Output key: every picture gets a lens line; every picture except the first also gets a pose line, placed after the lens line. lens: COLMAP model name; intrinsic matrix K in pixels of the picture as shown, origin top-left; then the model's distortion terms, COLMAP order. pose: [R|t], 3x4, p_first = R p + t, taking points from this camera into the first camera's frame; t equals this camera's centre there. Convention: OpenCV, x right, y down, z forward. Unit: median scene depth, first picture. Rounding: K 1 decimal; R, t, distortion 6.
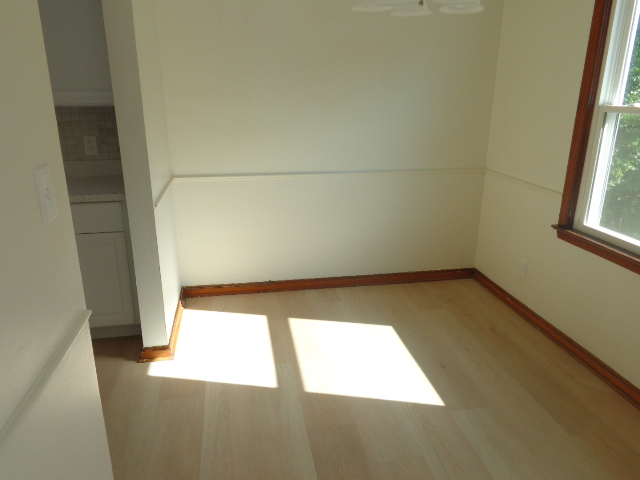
lens RADIAL K [[475.3, 0, 320.0], [0, 475.3, 240.0], [0, 0, 1]] dist [-0.000045, 0.002275]
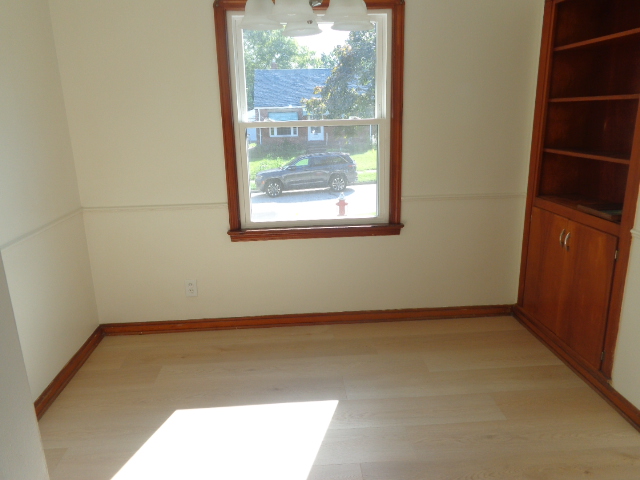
lens RADIAL K [[475.3, 0, 320.0], [0, 475.3, 240.0], [0, 0, 1]] dist [-0.000045, 0.002275]
pose [[0.136767, -0.277697, 0.950883, -0.537582], [0.332549, 0.917069, 0.219991, -0.188364], [-0.933116, 0.286128, 0.217773, 0.577837]]
